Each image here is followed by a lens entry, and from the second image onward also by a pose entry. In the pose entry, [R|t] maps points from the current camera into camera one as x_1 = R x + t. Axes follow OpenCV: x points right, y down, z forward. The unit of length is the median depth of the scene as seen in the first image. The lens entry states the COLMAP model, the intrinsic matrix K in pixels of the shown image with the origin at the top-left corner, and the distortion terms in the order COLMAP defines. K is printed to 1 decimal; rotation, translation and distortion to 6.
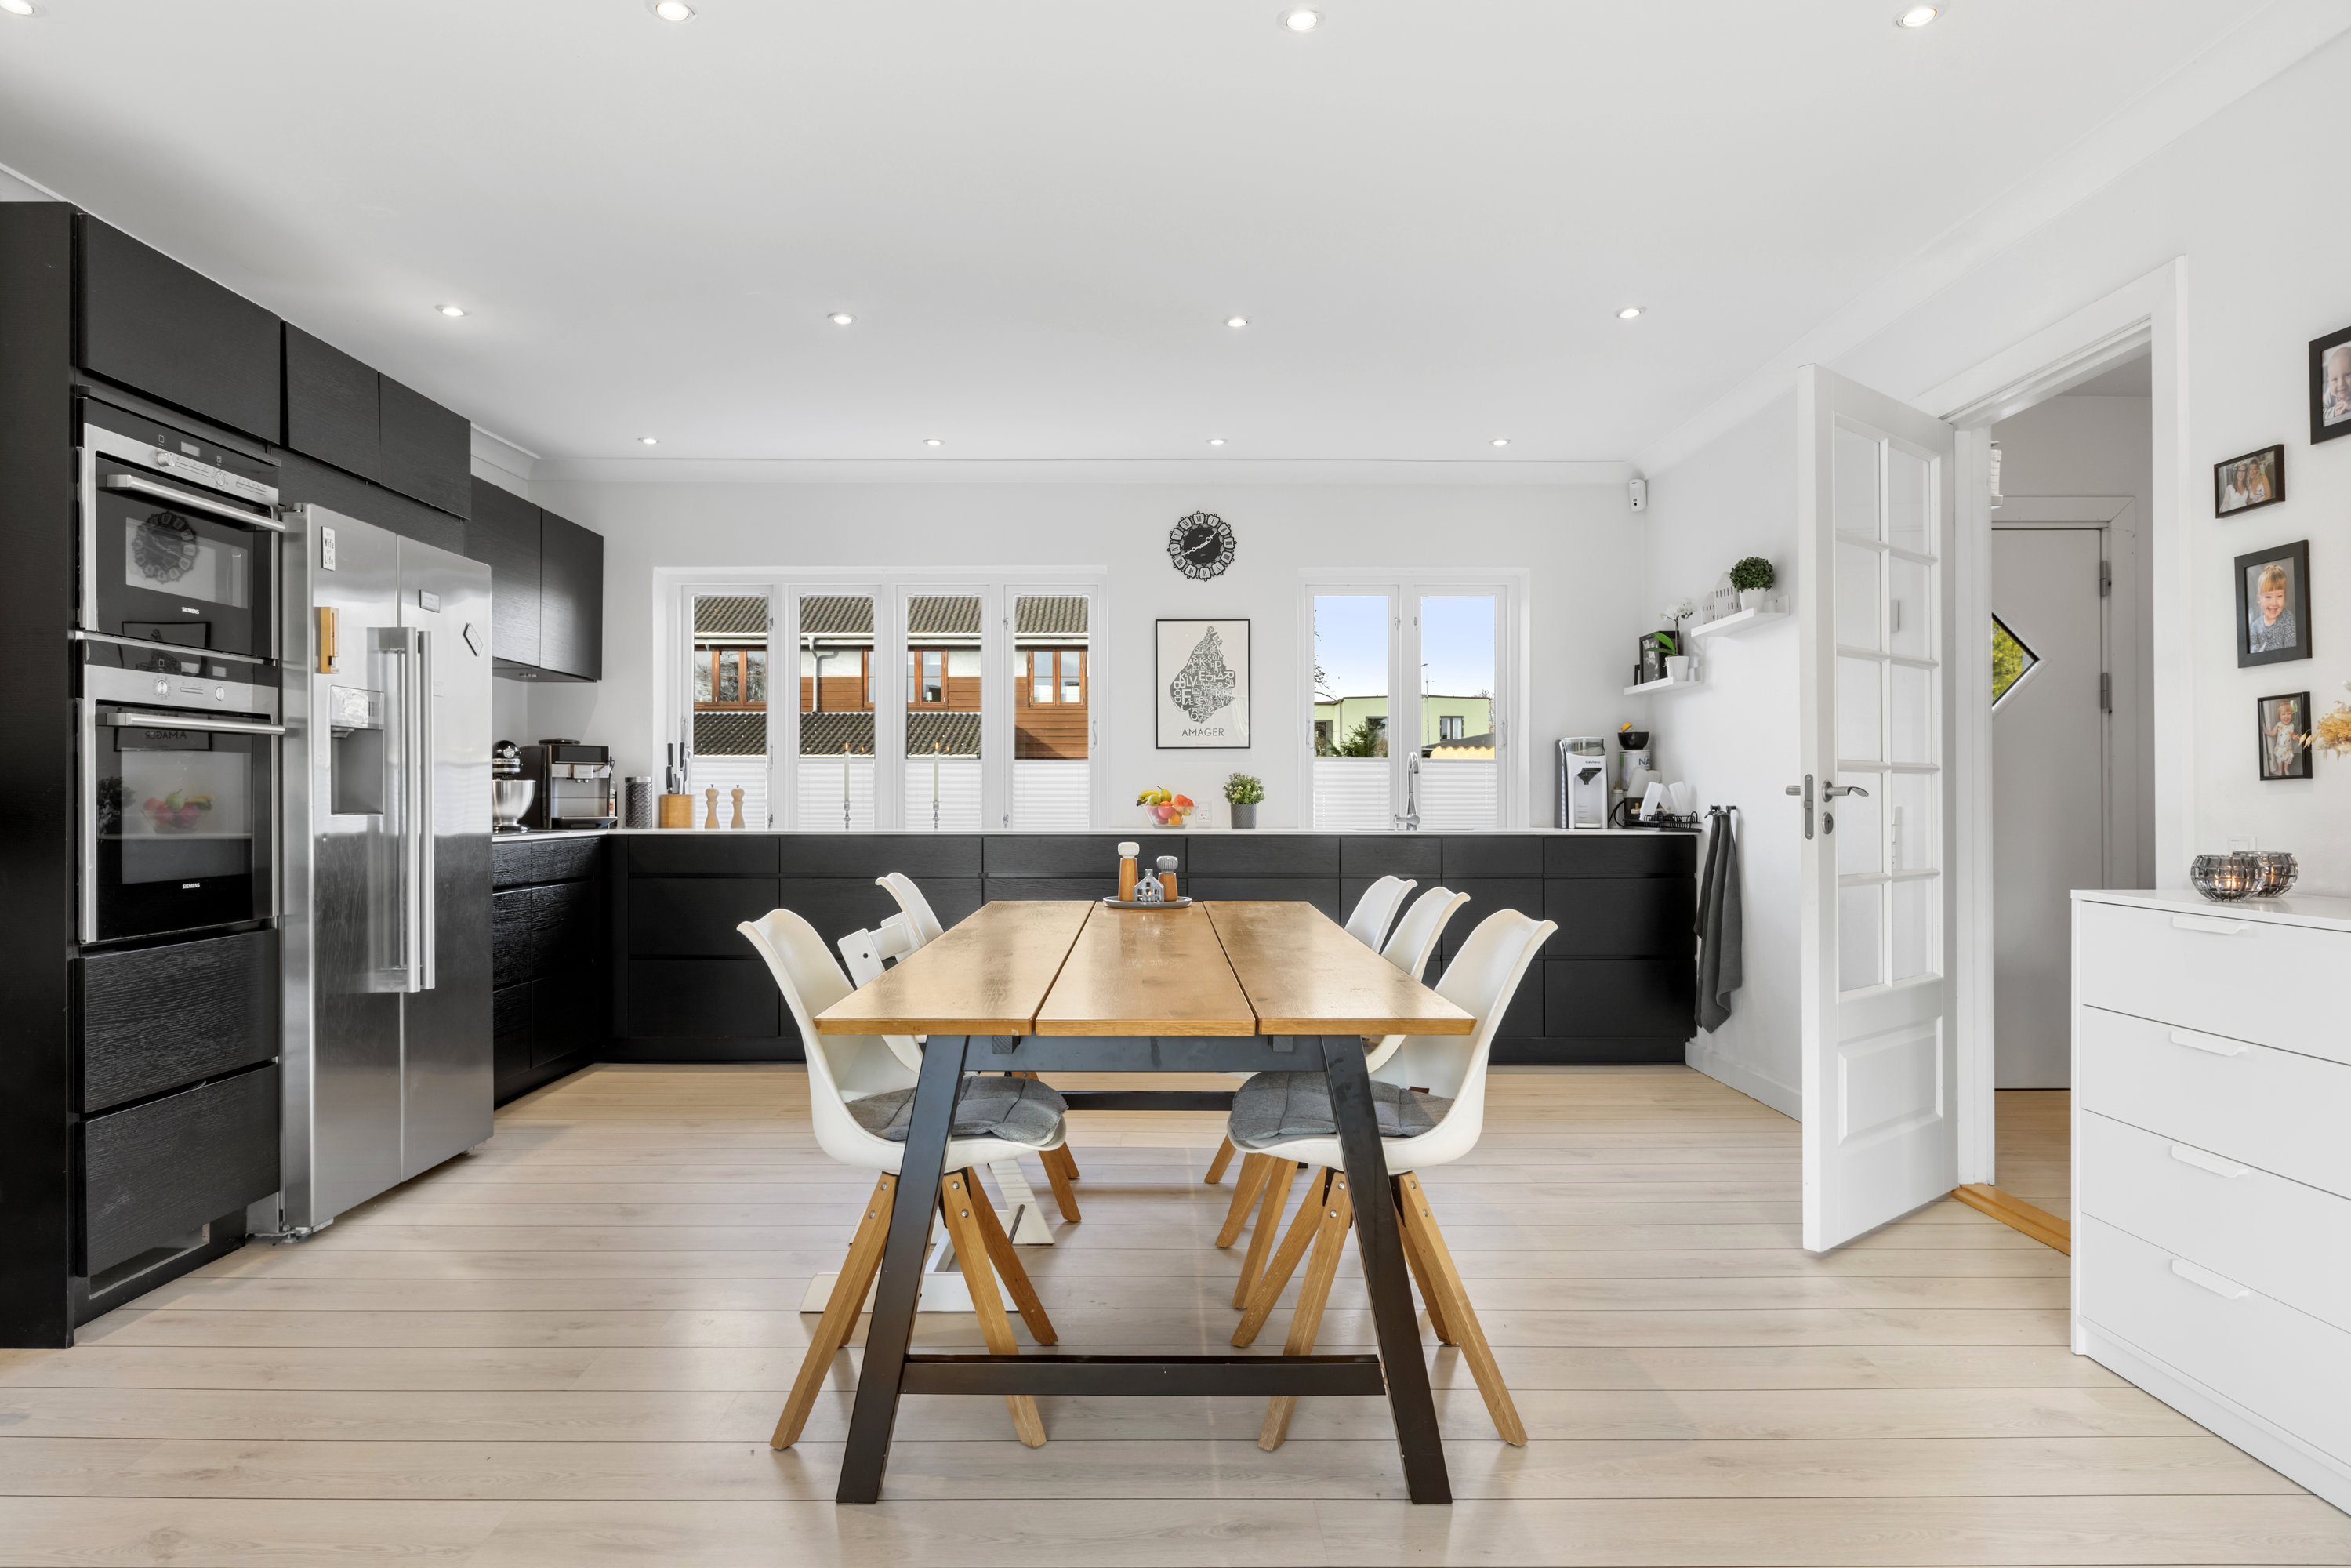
lens RADIAL K [[1418.7, 0, 1130.7], [0, 1418.7, 798.7], [0, 0, 1]] dist [0.008218, 0.001109]
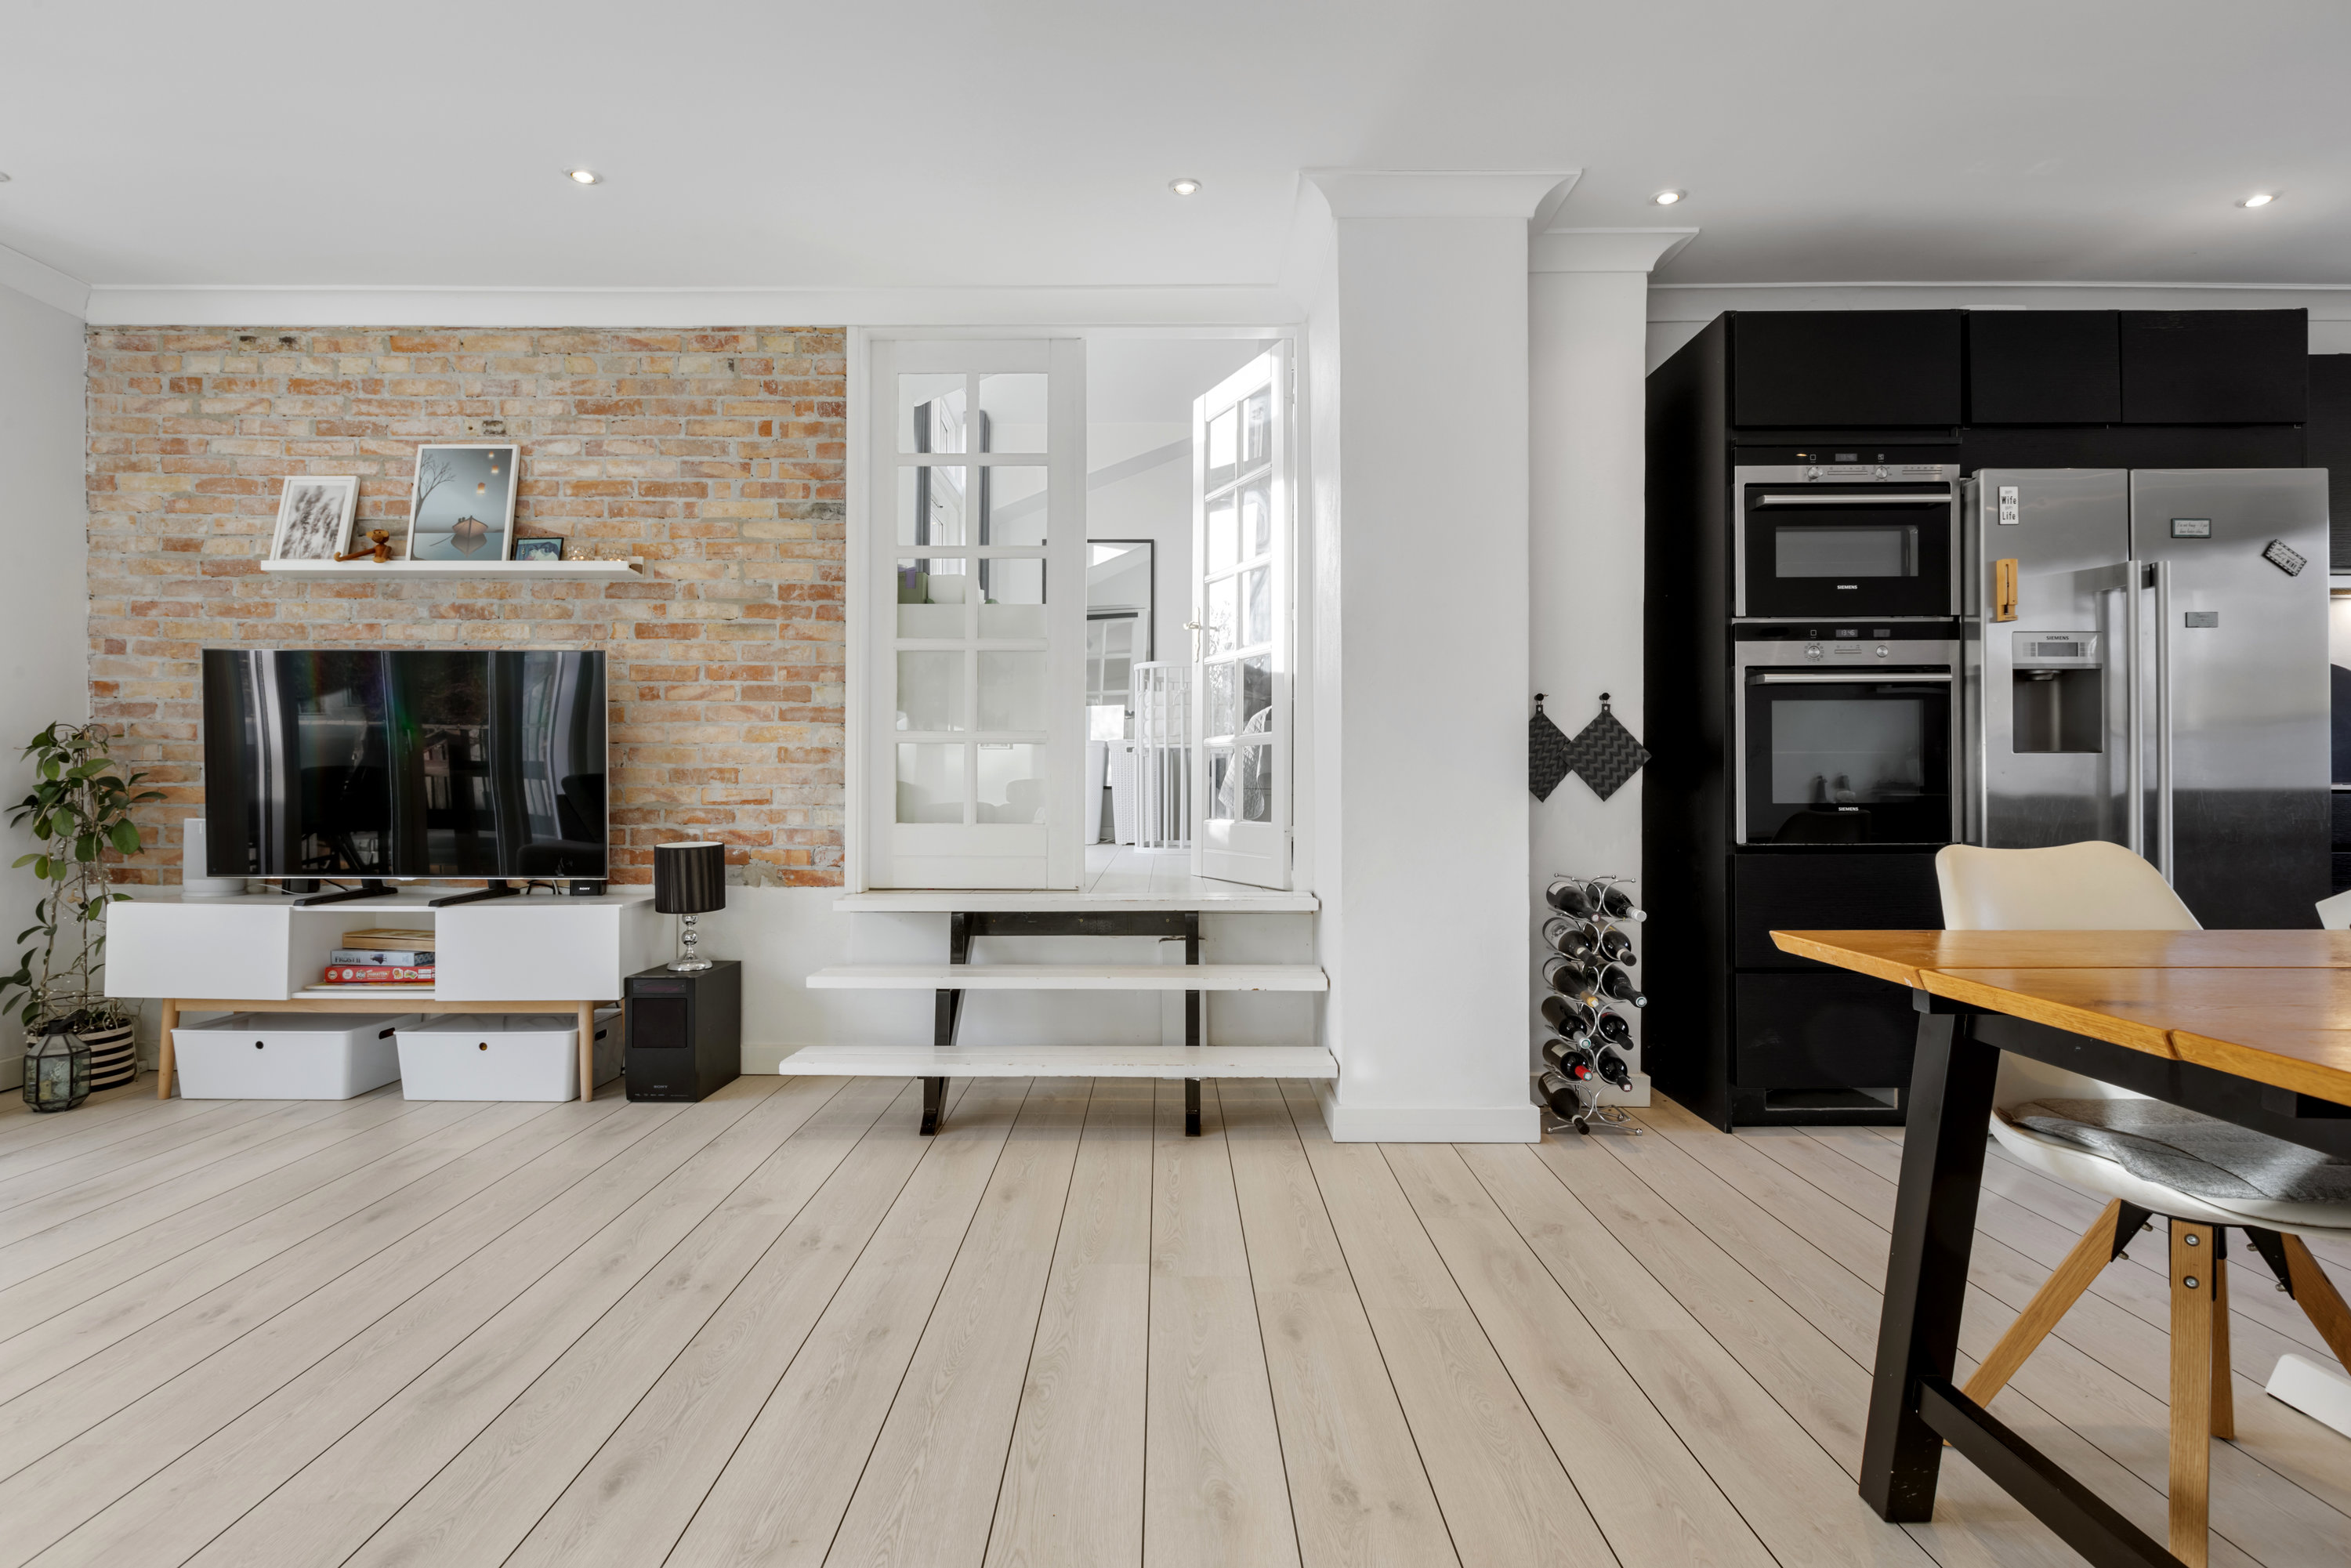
lens RADIAL K [[1174.5, 0, 1162.3], [0, 1174.5, 776.0], [0, 0, 1]] dist [0.005623, -0.001402]
pose [[0.022921, -0.005578, -0.999722, 0.191566], [0.000326, 0.999984, -0.005572, 0.020883], [0.999737, -0.000198, 0.022922, 0.207323]]
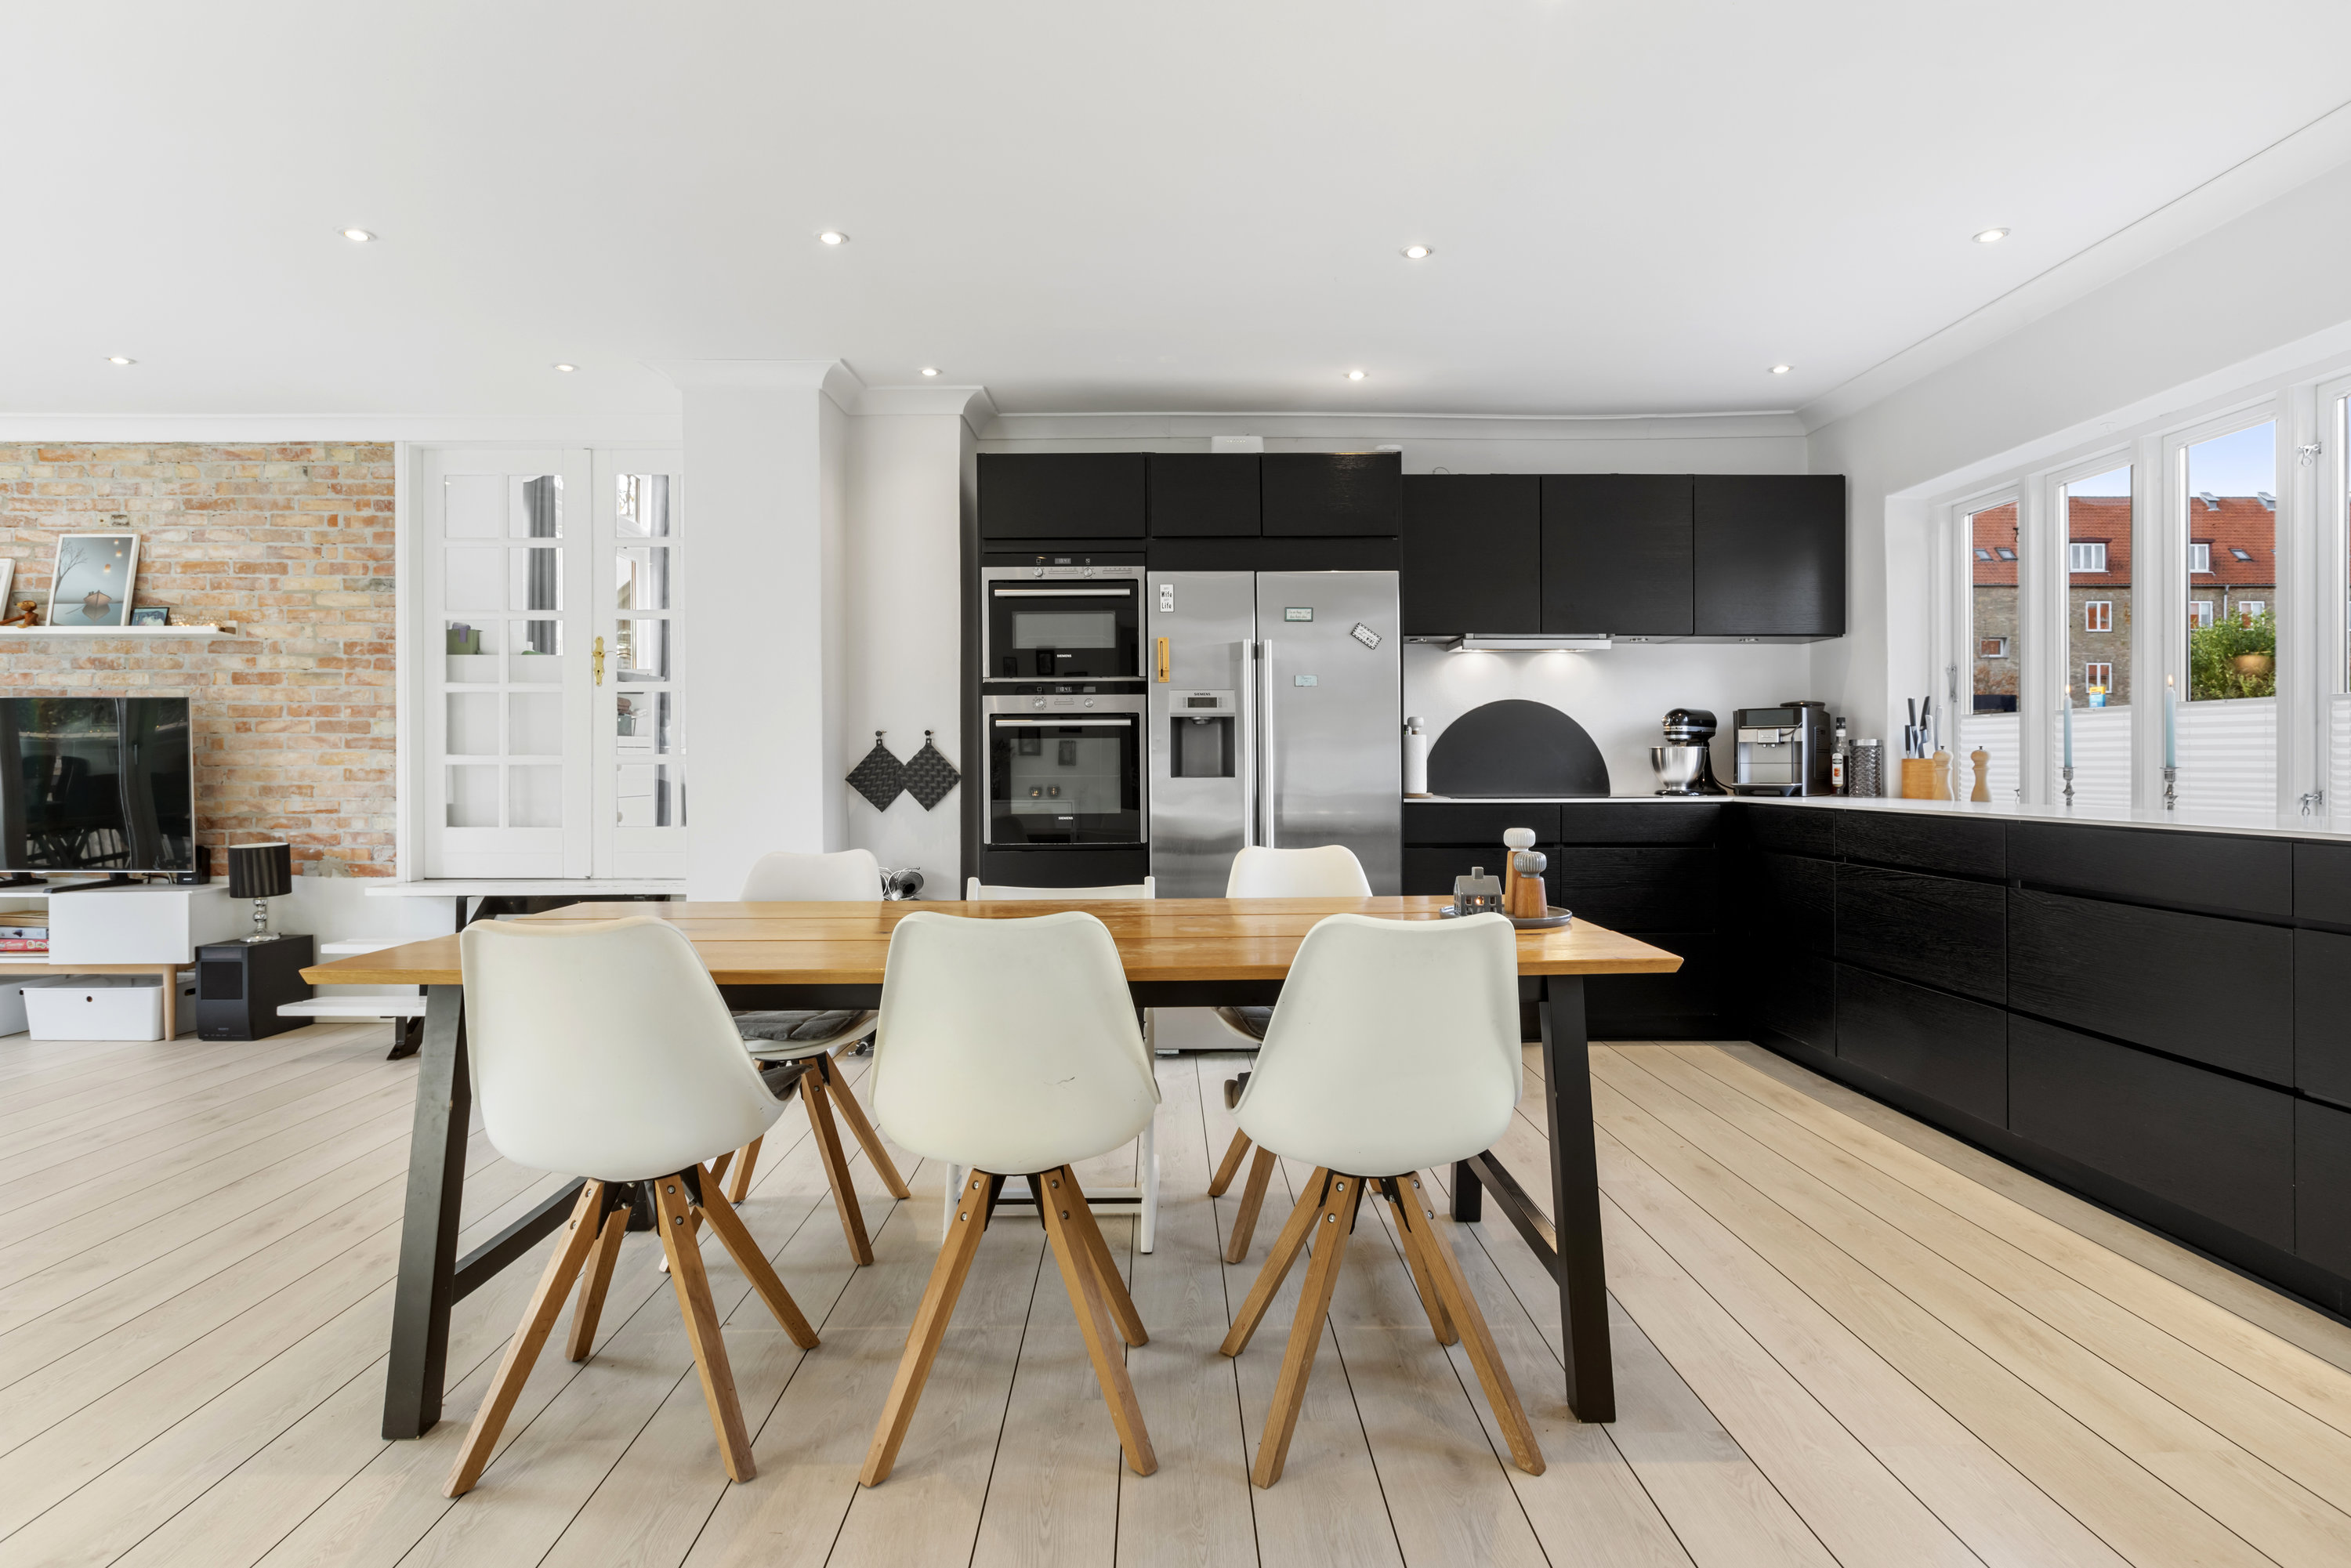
lens RADIAL K [[1192.8, 0, 1184.0], [0, 1192.8, 765.6], [0, 0, 1]] dist [0.002601, -0.001751]
pose [[0.034623, 0.002083, -0.999398, 0.418320], [0.002963, 0.999993, 0.002187, -0.002141], [0.999396, -0.003037, 0.034616, 0.597086]]
